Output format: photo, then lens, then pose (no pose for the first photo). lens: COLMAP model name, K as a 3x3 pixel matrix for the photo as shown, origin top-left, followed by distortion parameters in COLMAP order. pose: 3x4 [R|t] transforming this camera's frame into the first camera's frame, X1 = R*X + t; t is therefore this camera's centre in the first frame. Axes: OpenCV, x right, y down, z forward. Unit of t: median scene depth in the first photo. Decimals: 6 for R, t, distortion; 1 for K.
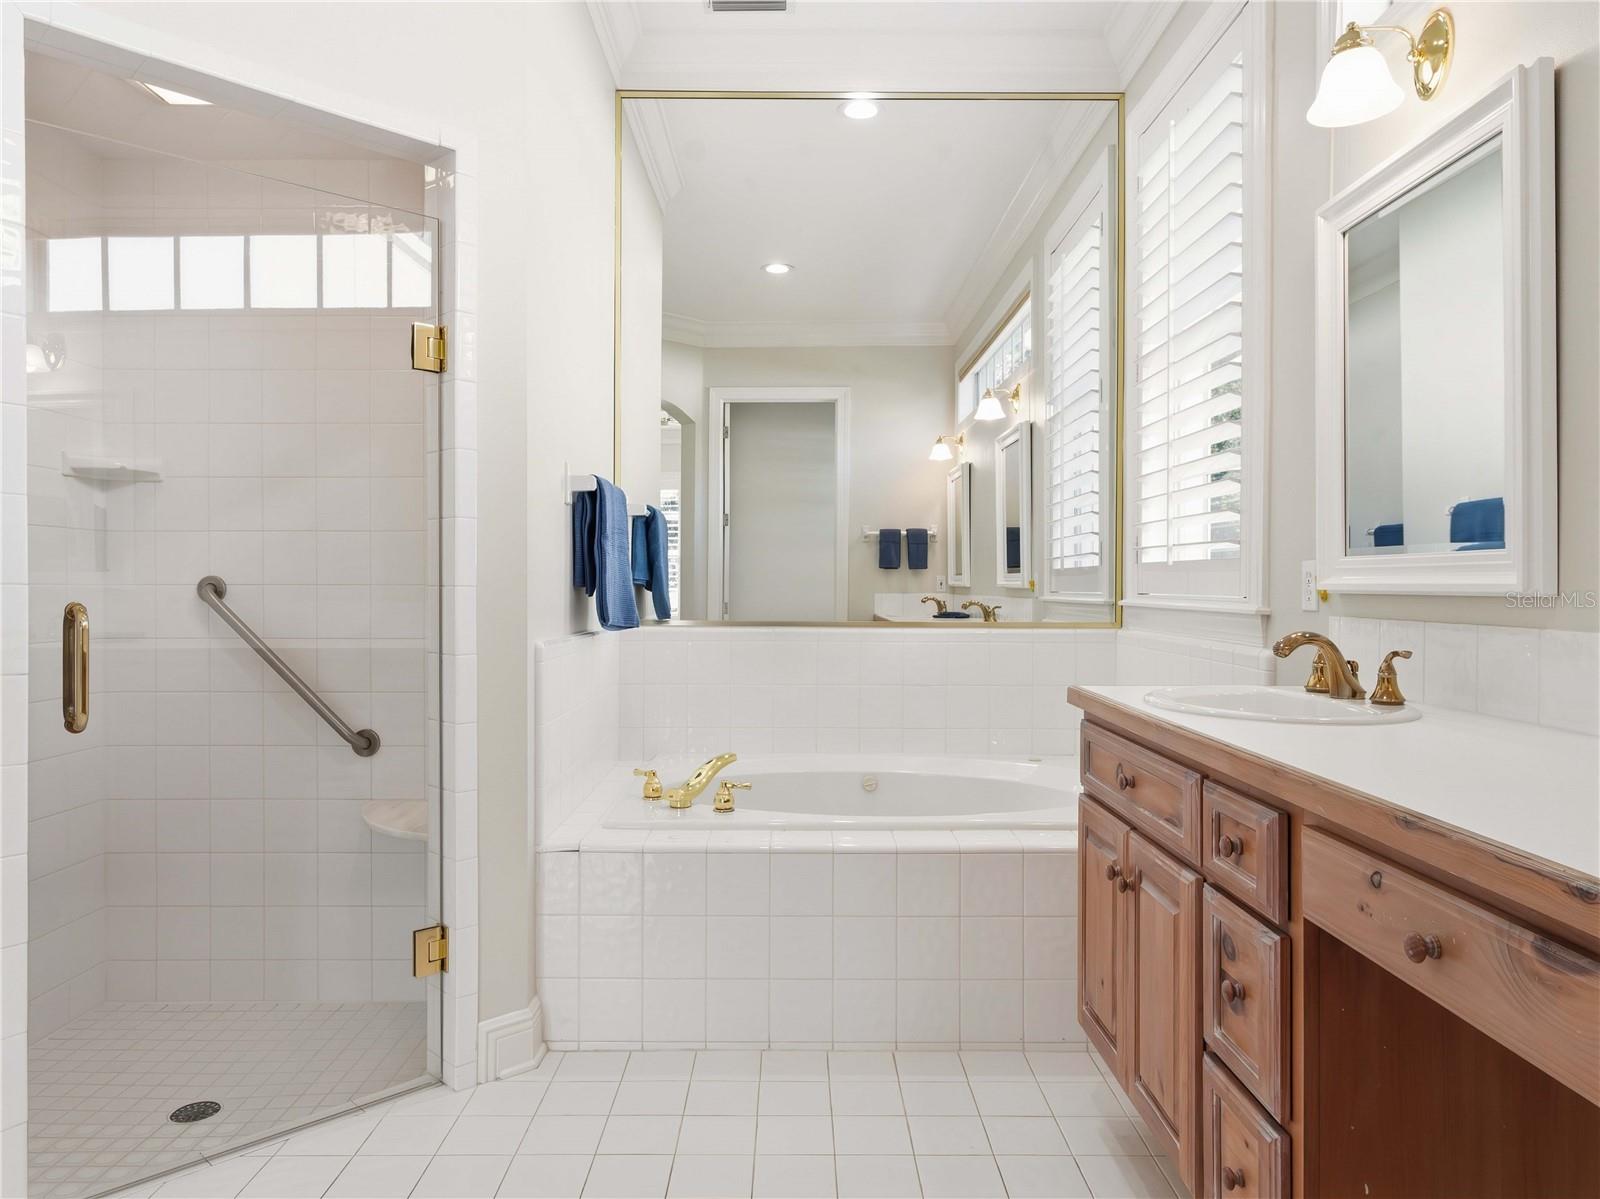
lens RADIAL K [[1076.0, 0, 800.0], [0, 1076.0, 599.5], [0, 0, 1]] dist [-0.010621, 0.002812]
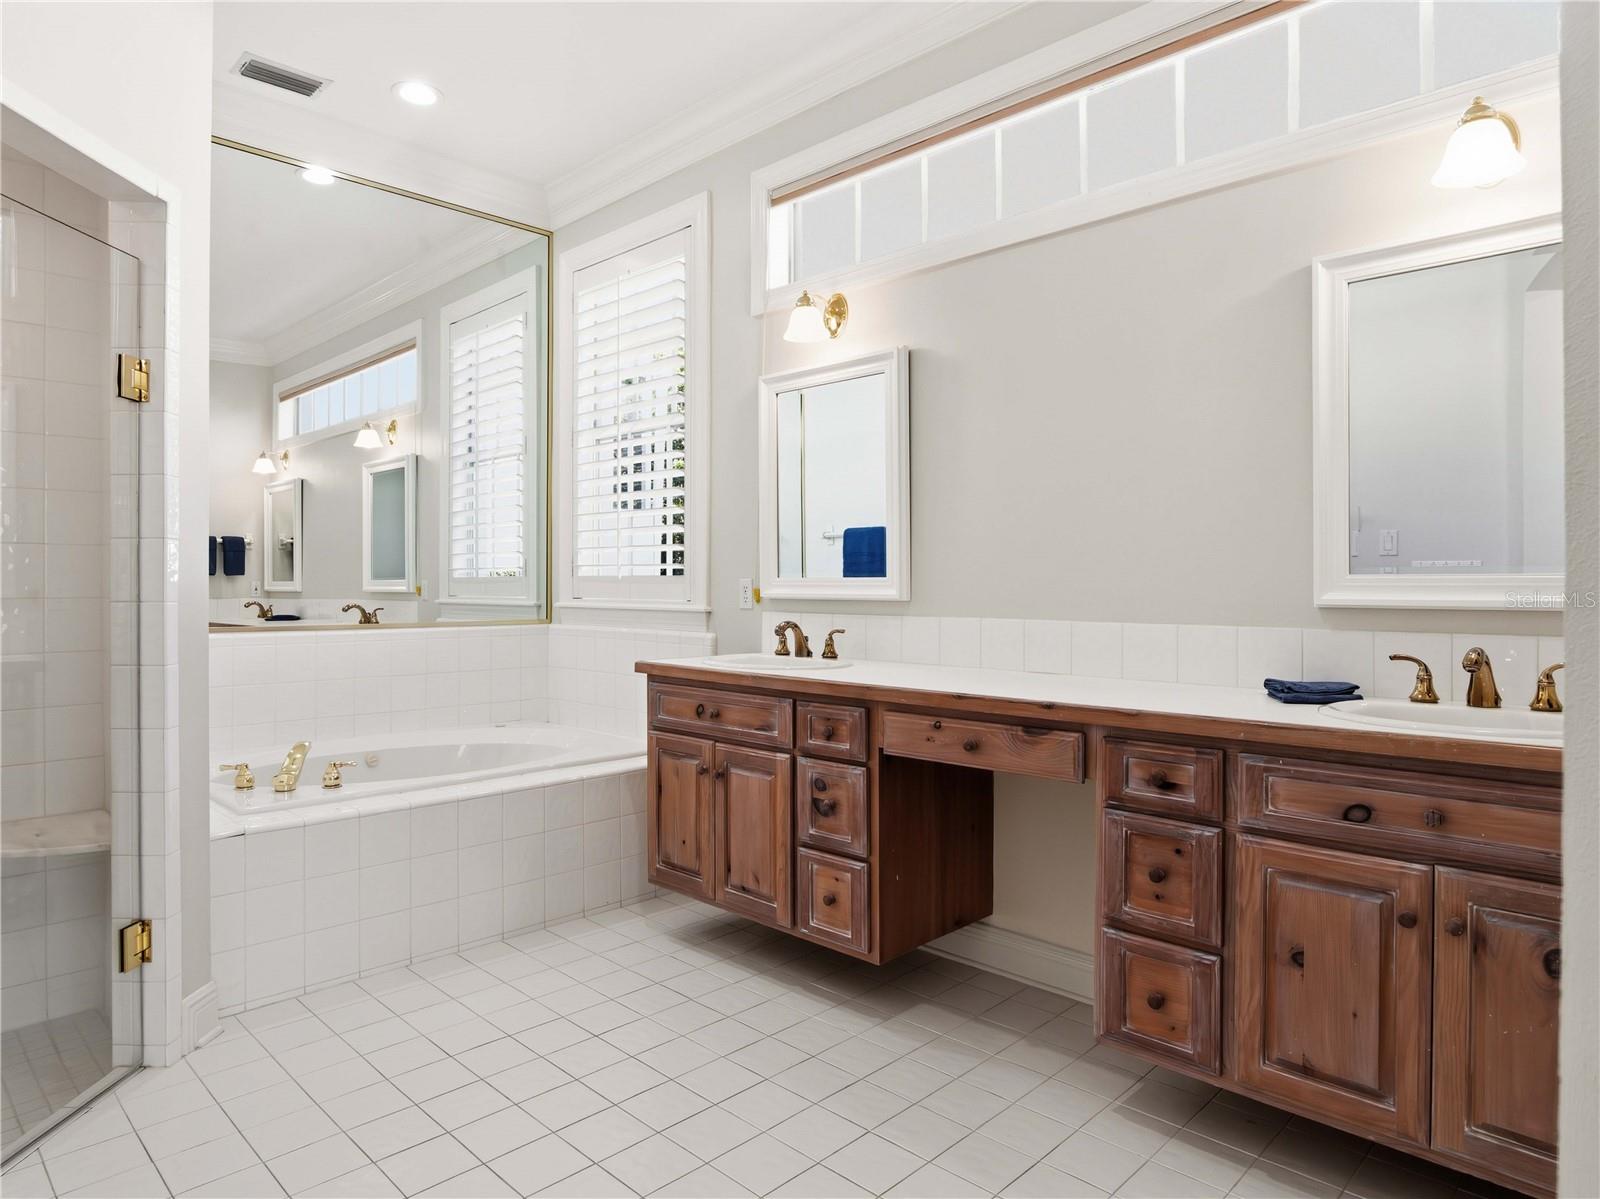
lens RADIAL K [[965.7, 0, 800.0], [0, 965.7, 599.5], [0, 0, 1]] dist [-0.094145, 0.057712]
pose [[0.702228, -0.013300, 0.711828, -0.526966], [0.012042, 0.999904, 0.006803, -0.013090], [-0.711851, 0.003795, 0.702321, -0.115405]]
